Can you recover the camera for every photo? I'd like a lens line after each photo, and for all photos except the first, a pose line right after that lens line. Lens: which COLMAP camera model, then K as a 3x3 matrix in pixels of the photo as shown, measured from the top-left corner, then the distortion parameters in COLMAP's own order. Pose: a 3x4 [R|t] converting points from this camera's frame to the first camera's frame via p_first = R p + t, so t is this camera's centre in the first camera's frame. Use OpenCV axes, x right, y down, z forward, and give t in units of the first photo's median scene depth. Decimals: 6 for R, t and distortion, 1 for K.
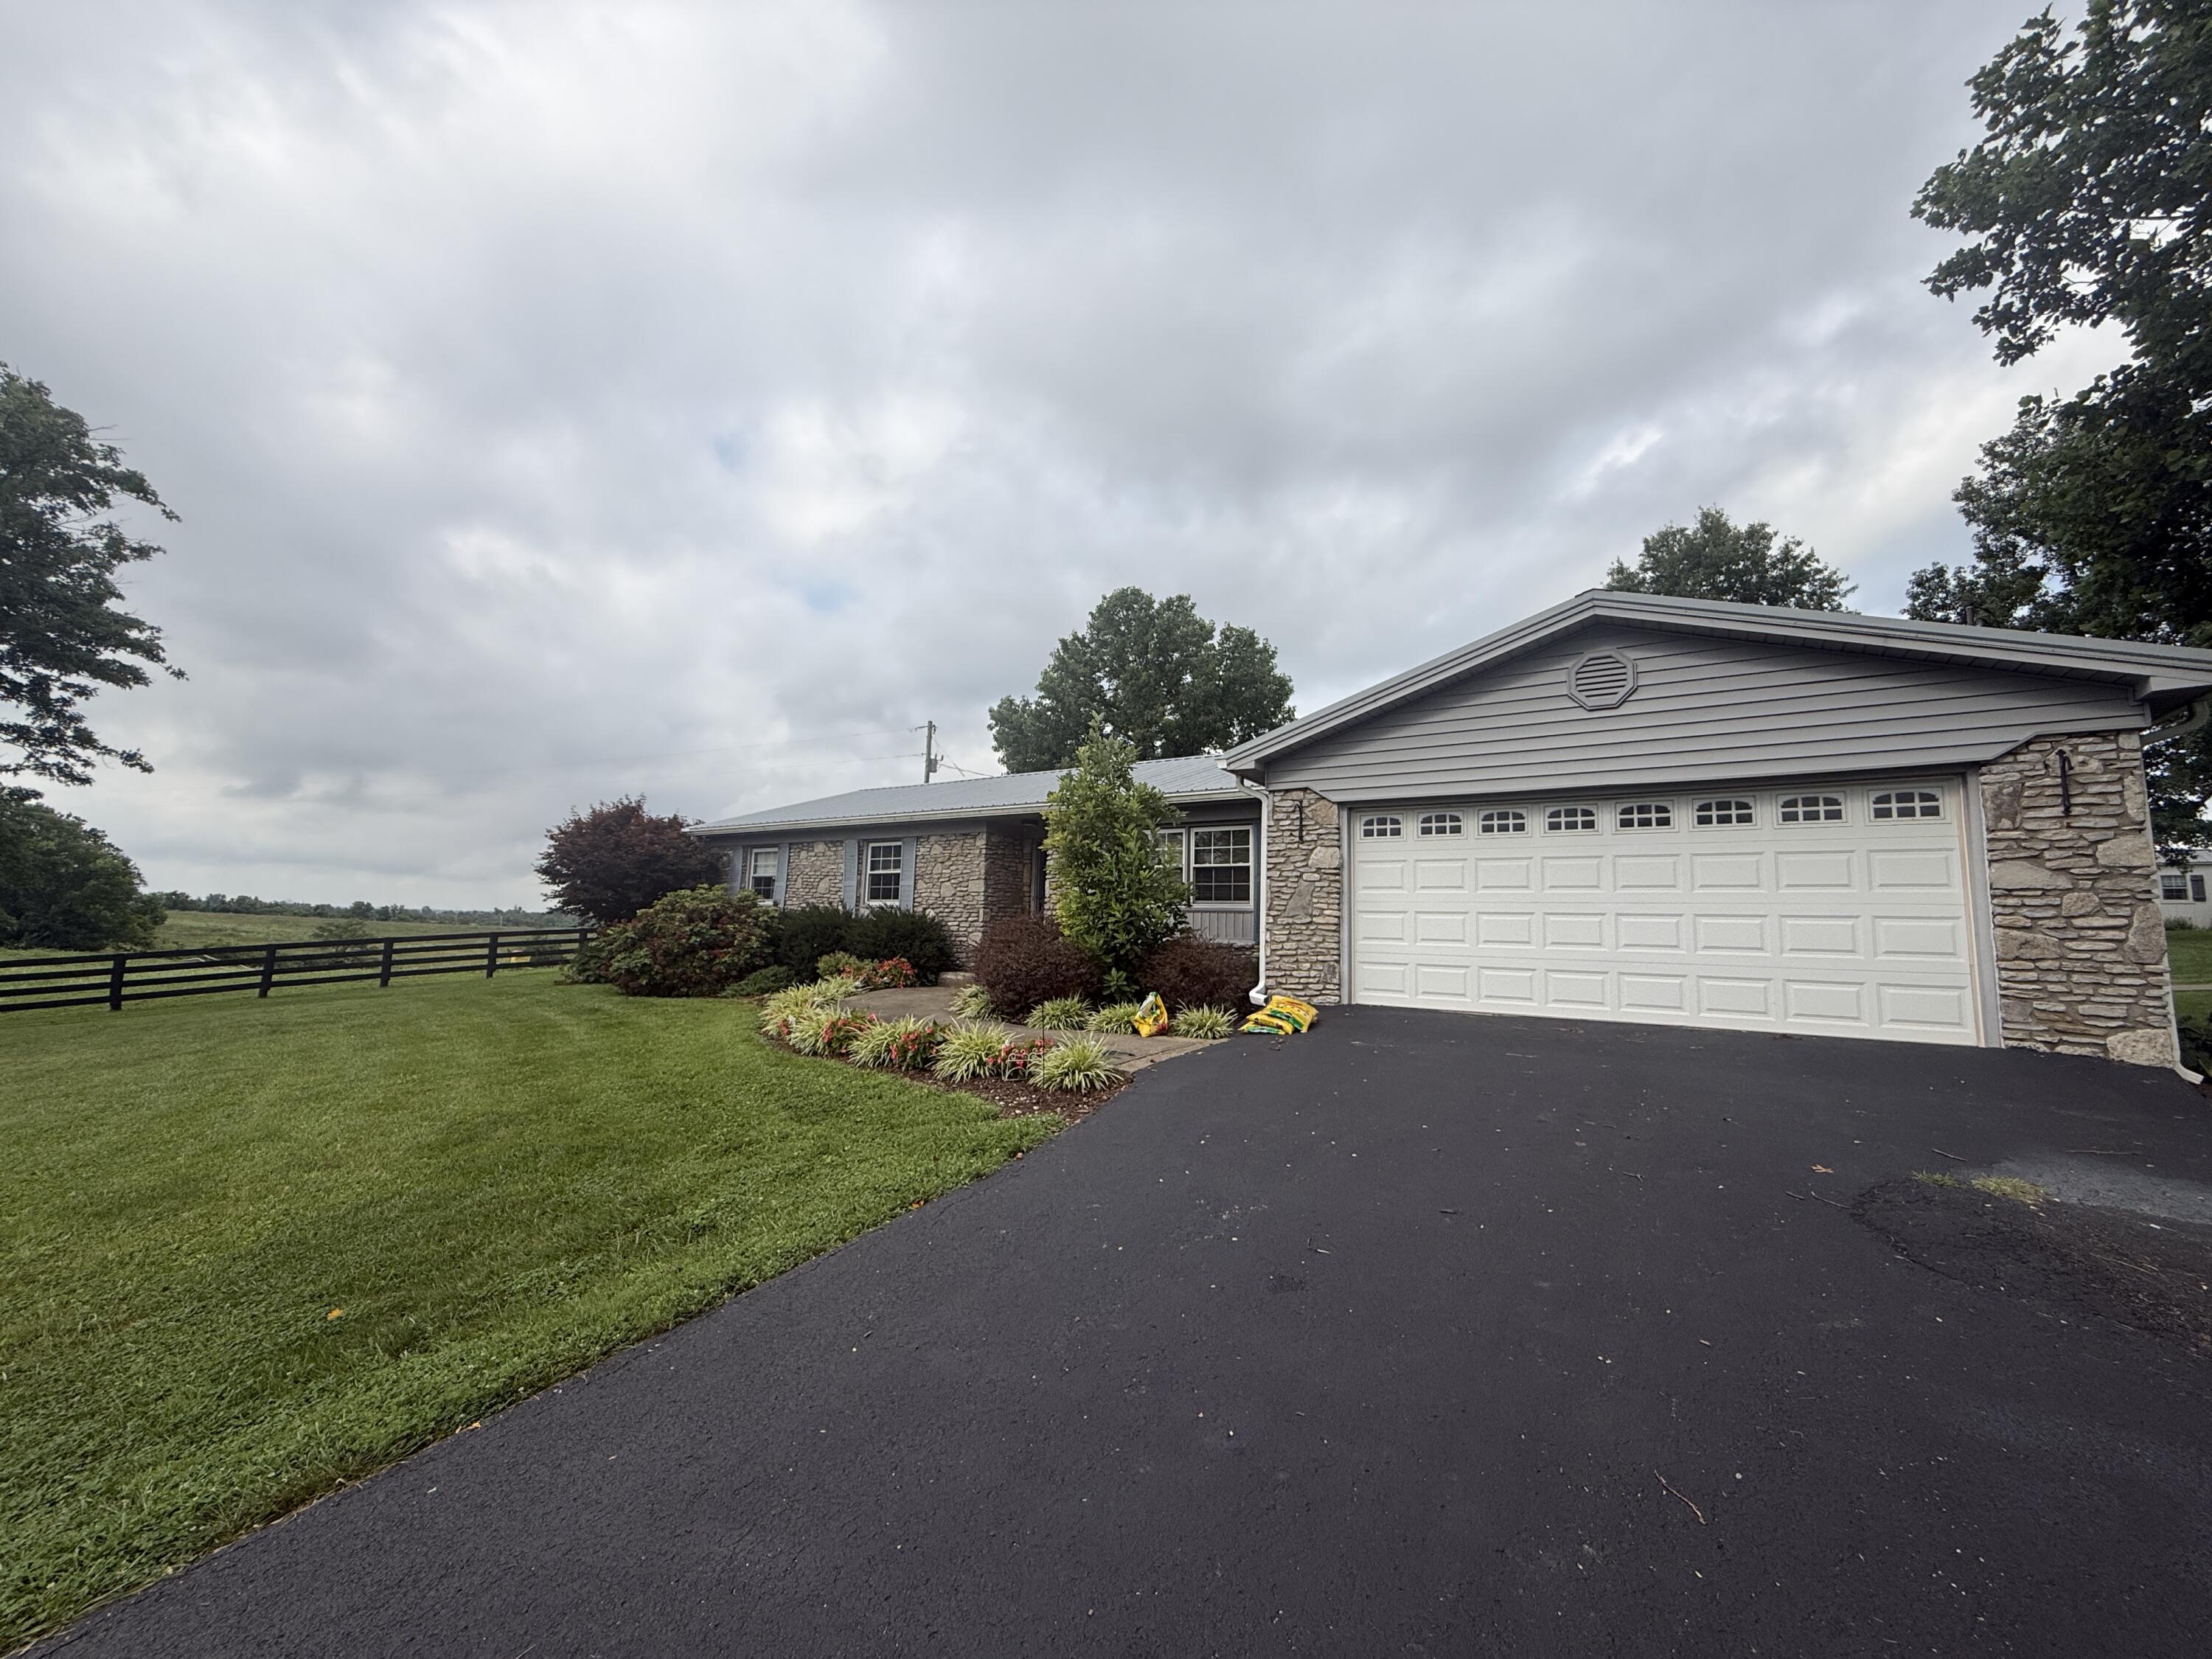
lens RADIAL K [[899.8, 0, 1091.7], [0, 899.8, 819.7], [0, 0, 1]] dist [-0.008725, 0.000029]
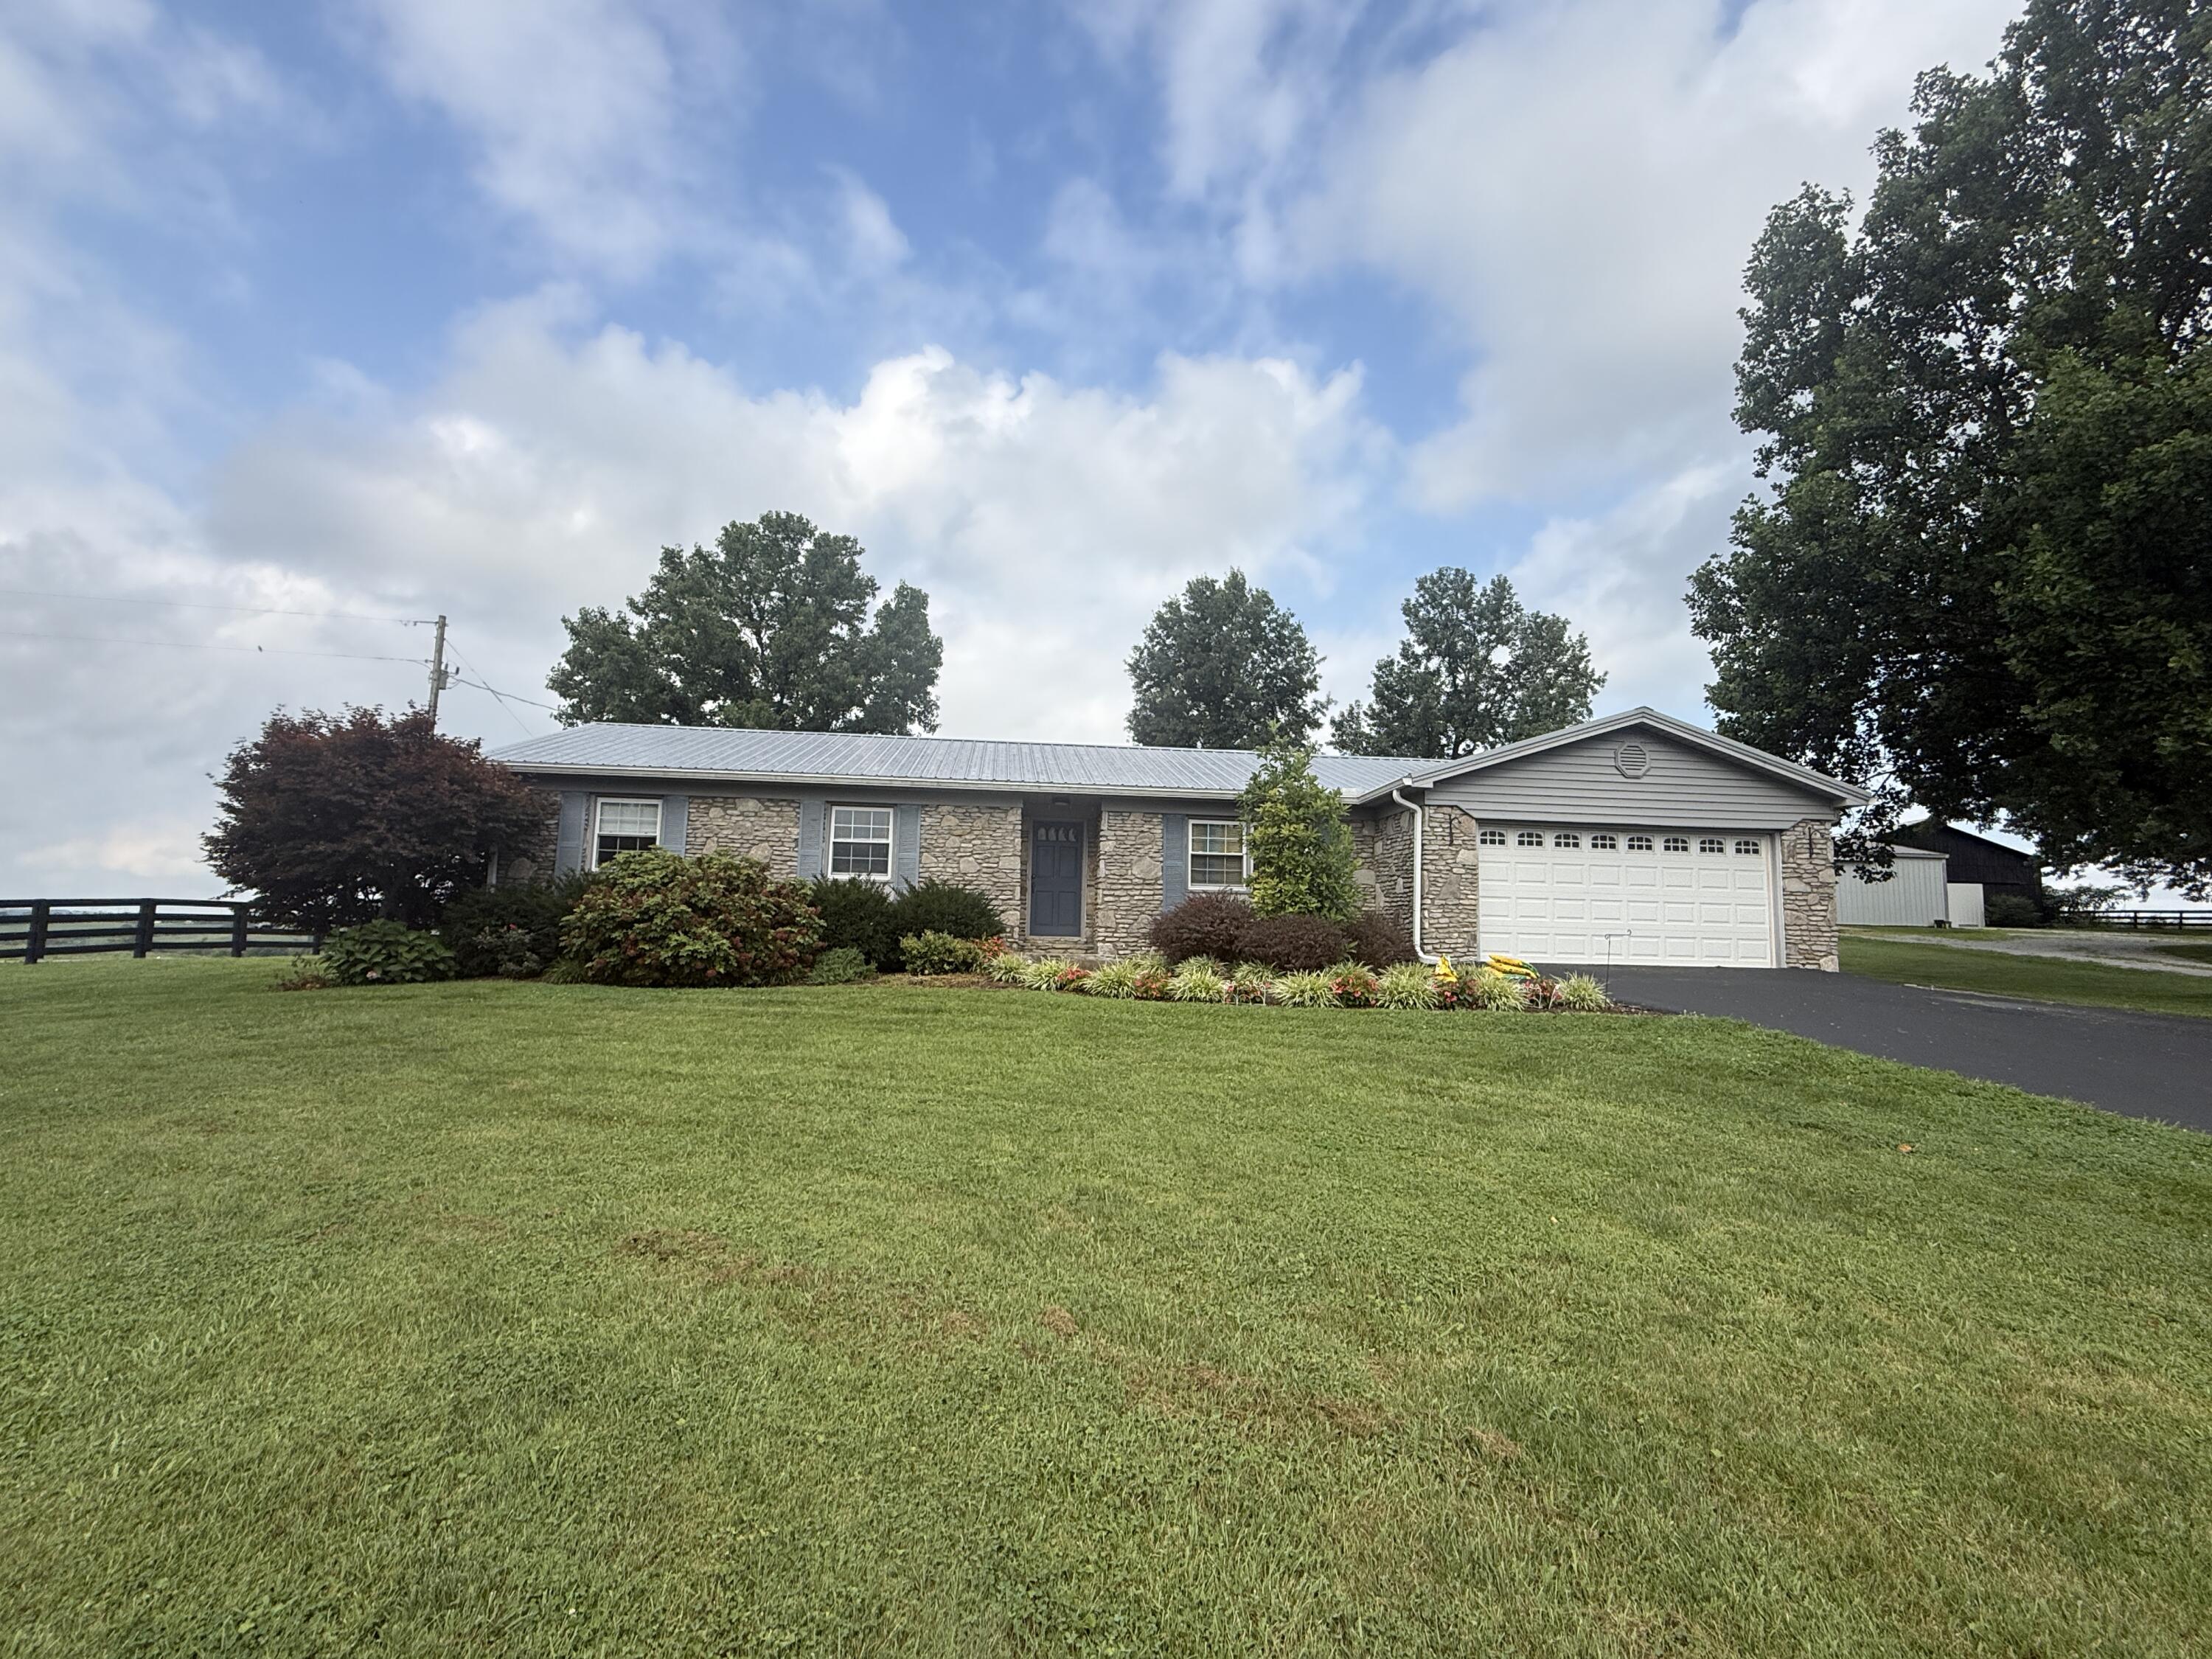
lens RADIAL K [[1053.1, 0, 1098.4], [0, 1053.1, 830.1], [0, 0, 1]] dist [-0.001844, 0.000576]
pose [[0.750011, 0.062071, 0.658507, -0.794295], [-0.084121, 0.996454, 0.001883, 0.028786], [-0.656055, -0.056807, 0.752572, 0.095997]]
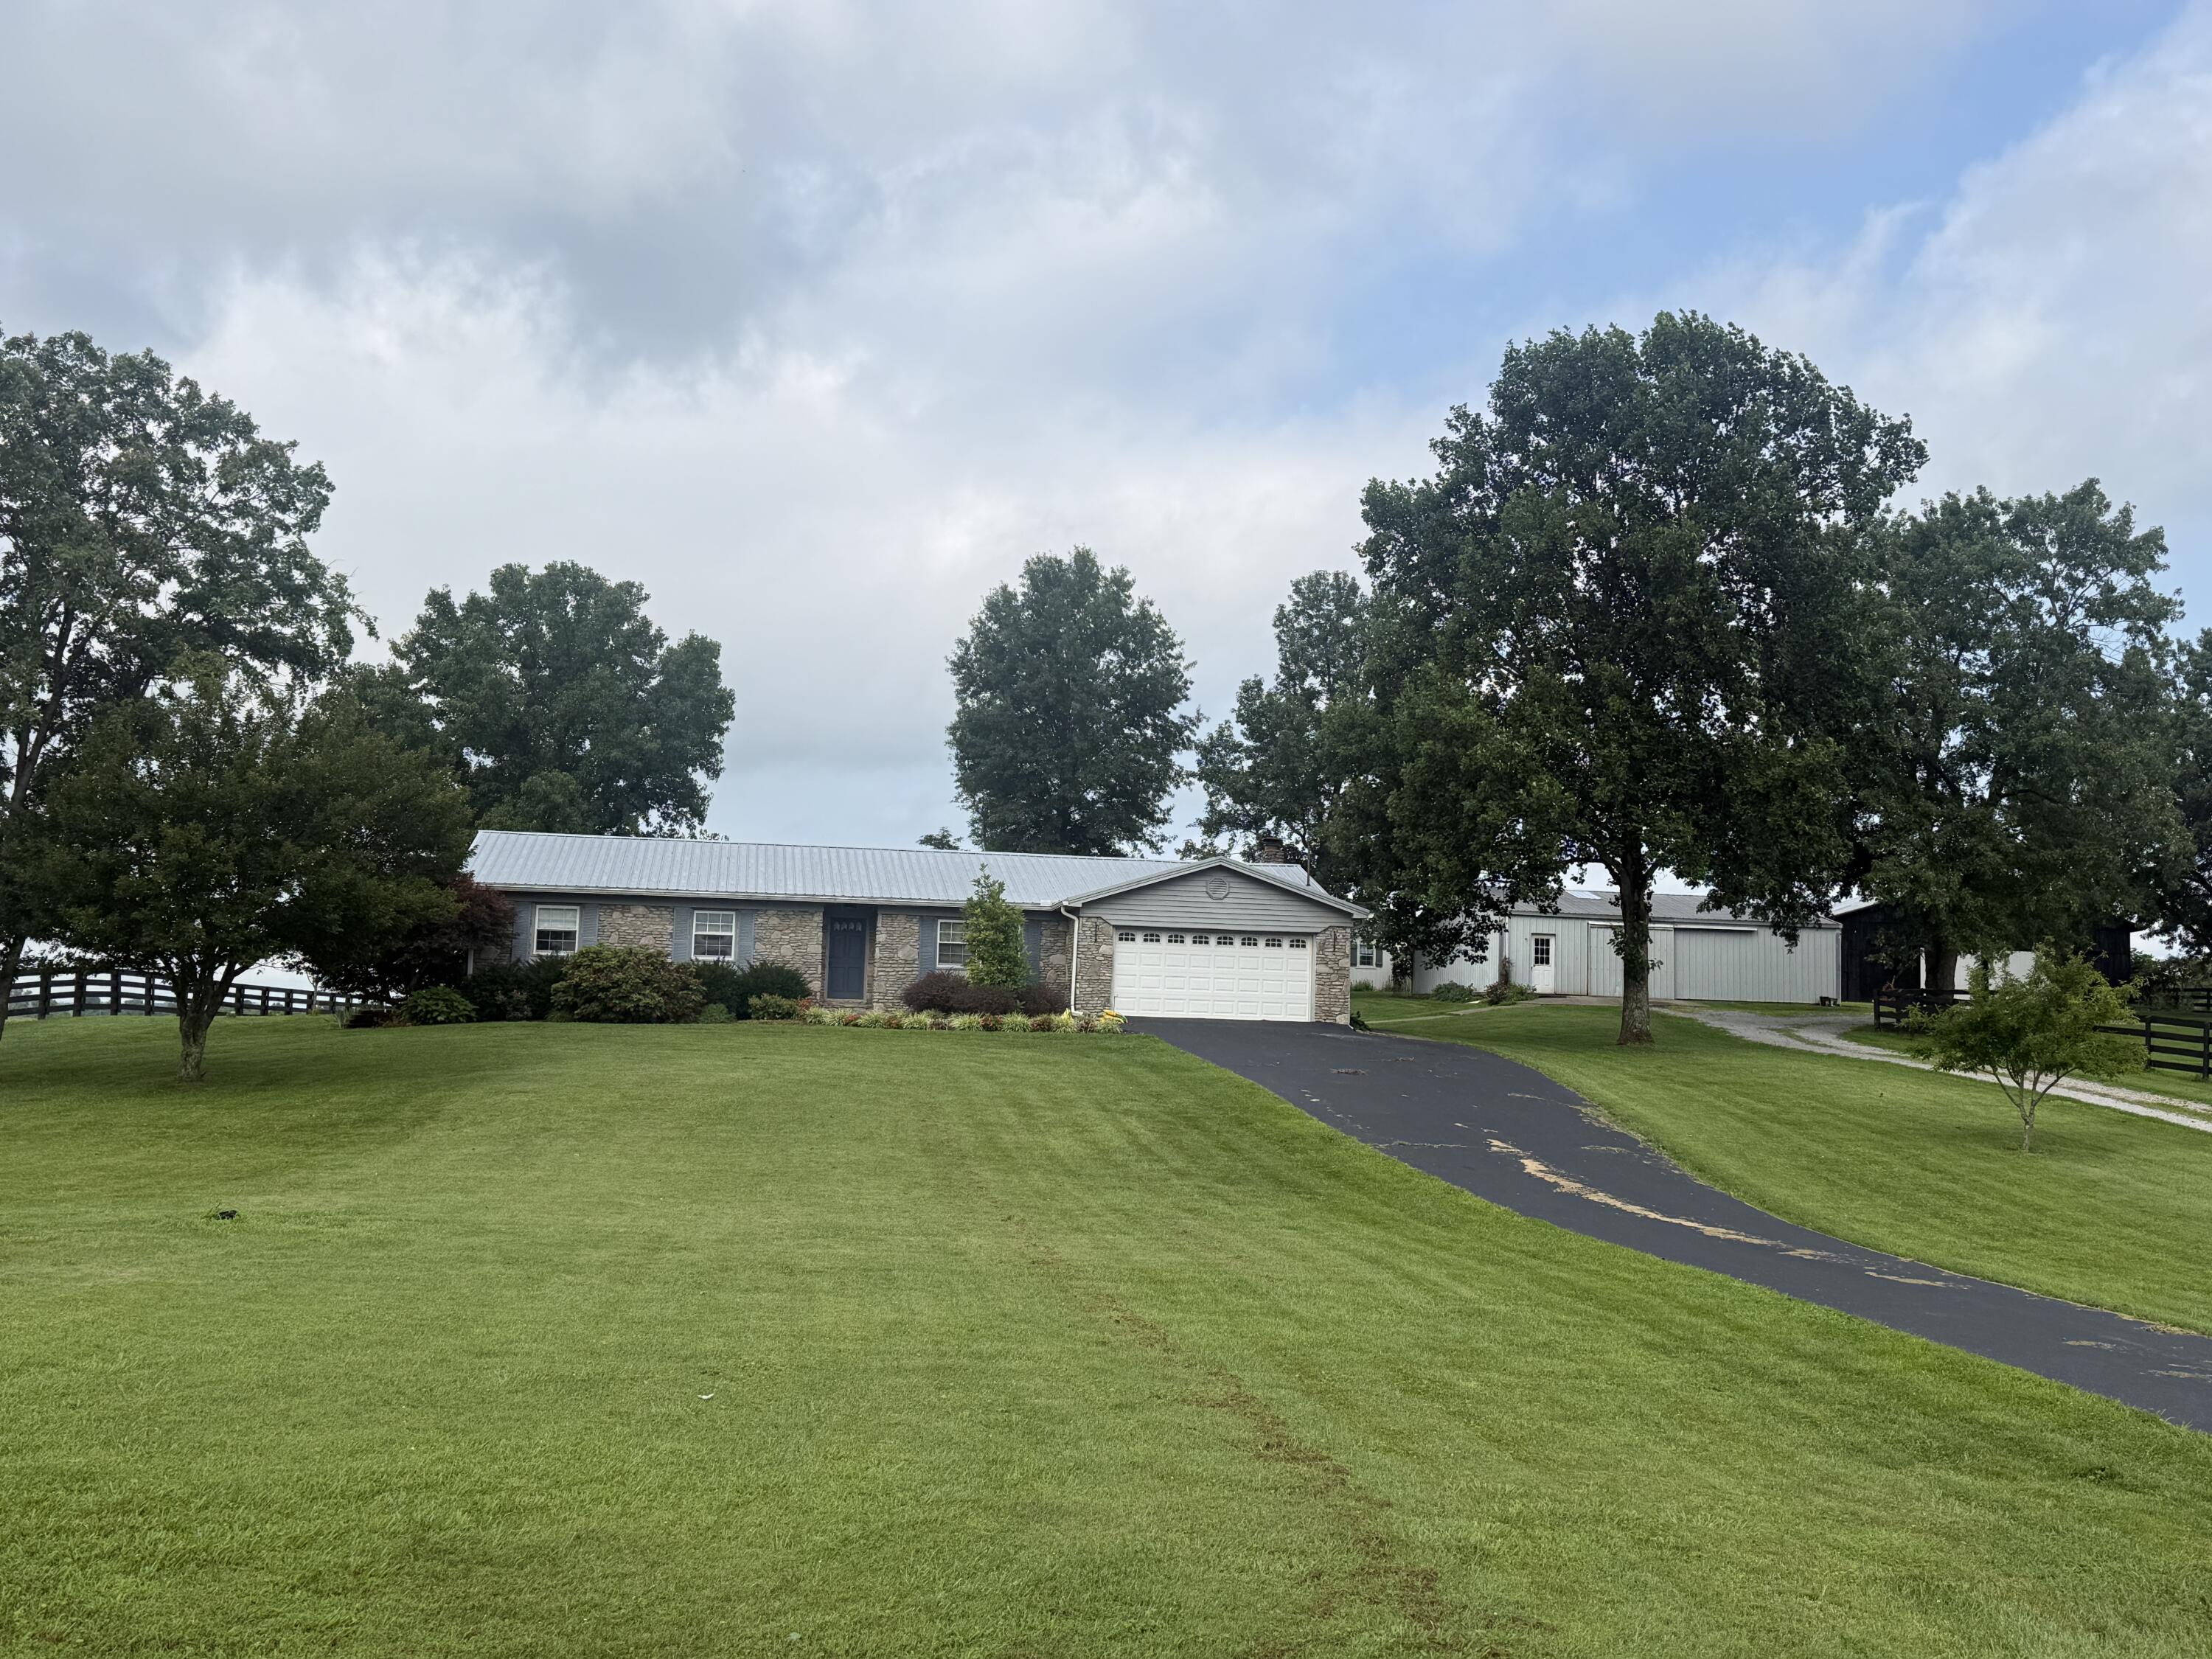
lens RADIAL K [[2522.0, 0, 1154.1], [0, 2522.0, 832.5], [0, 0, 1]] dist [0.309389, -1.024092]
pose [[0.700823, 0.055143, 0.711201, -2.619571], [-0.099091, 0.994867, 0.020508, -0.245969], [-0.706419, -0.084846, 0.702690, -2.193646]]
